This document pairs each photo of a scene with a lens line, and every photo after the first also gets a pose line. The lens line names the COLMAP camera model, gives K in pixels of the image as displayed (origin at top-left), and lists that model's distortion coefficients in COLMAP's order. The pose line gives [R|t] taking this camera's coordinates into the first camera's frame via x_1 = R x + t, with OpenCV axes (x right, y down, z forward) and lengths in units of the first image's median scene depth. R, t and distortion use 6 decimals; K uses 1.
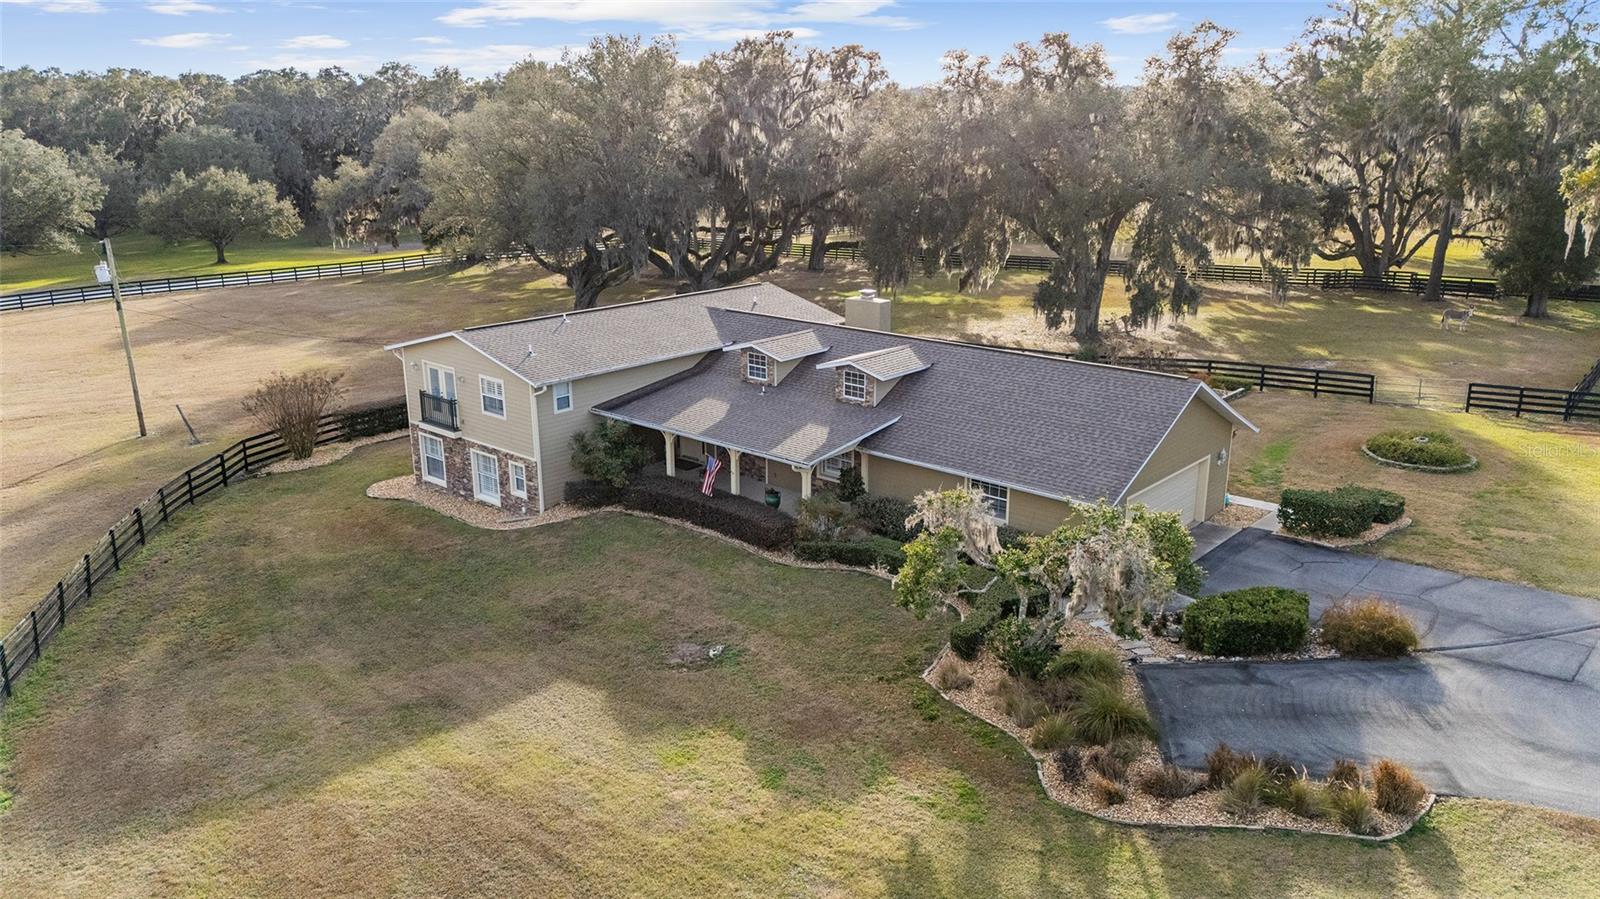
lens RADIAL K [[1214.2, 0, 800.0], [0, 1214.2, 449.5], [0, 0, 1]] dist [0.005218, 0.002549]
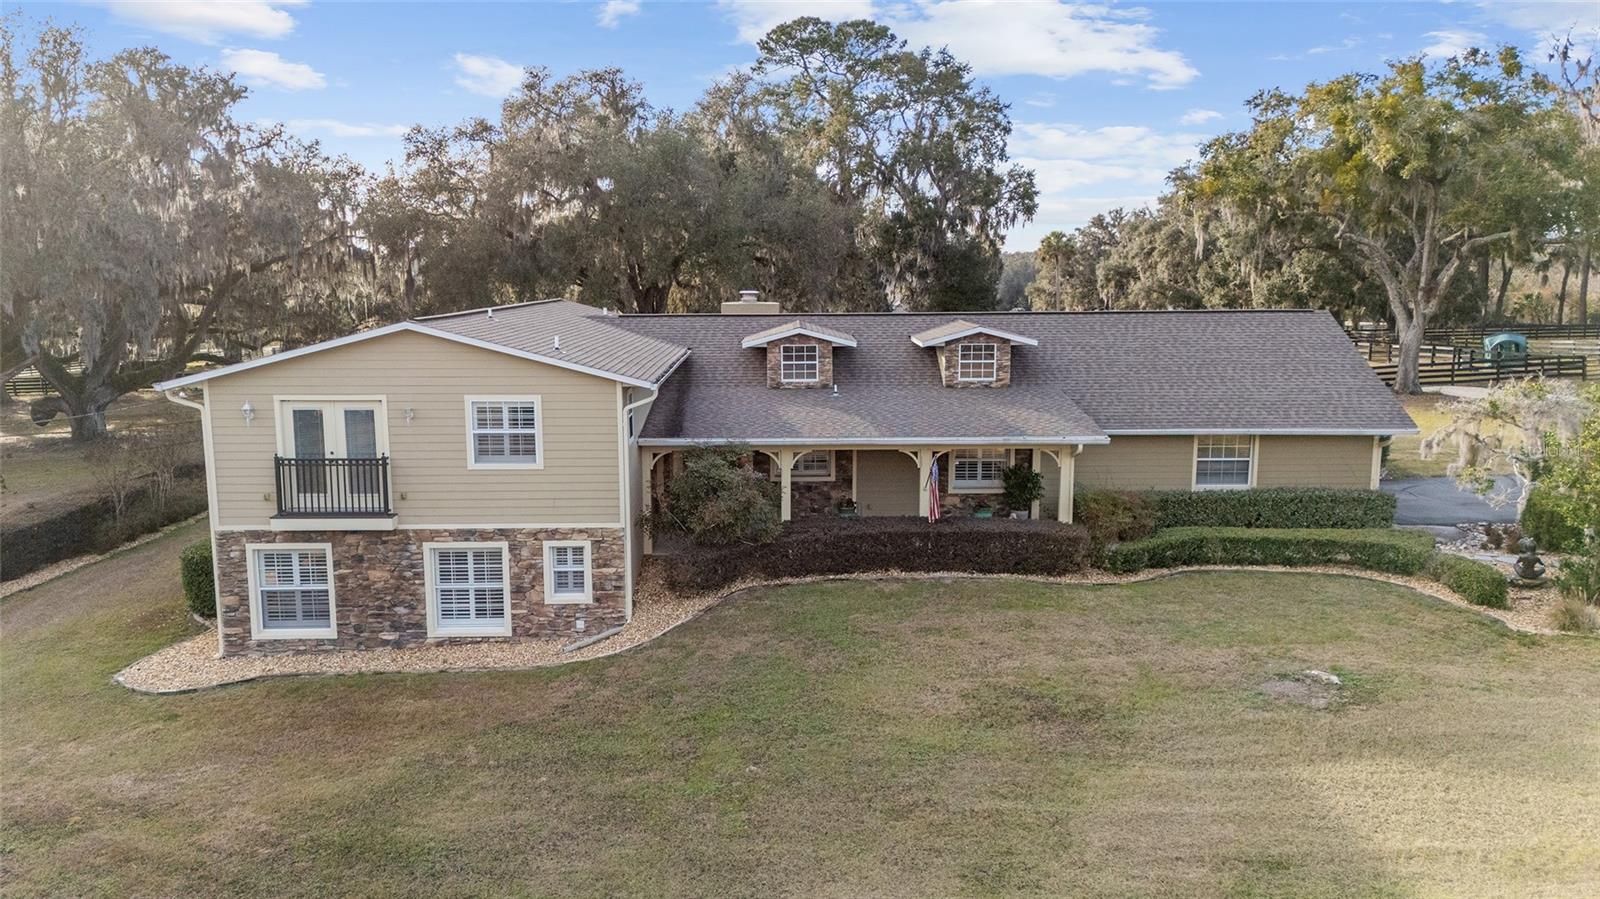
lens RADIAL K [[1214.2, 0, 800.0], [0, 1214.2, 449.5], [0, 0, 1]] dist [0.005218, 0.002549]
pose [[0.739210, -0.102426, 0.665641, -0.513318], [0.195497, 0.978444, -0.066545, 0.027272], [-0.644477, 0.179321, 0.743299, 0.495765]]
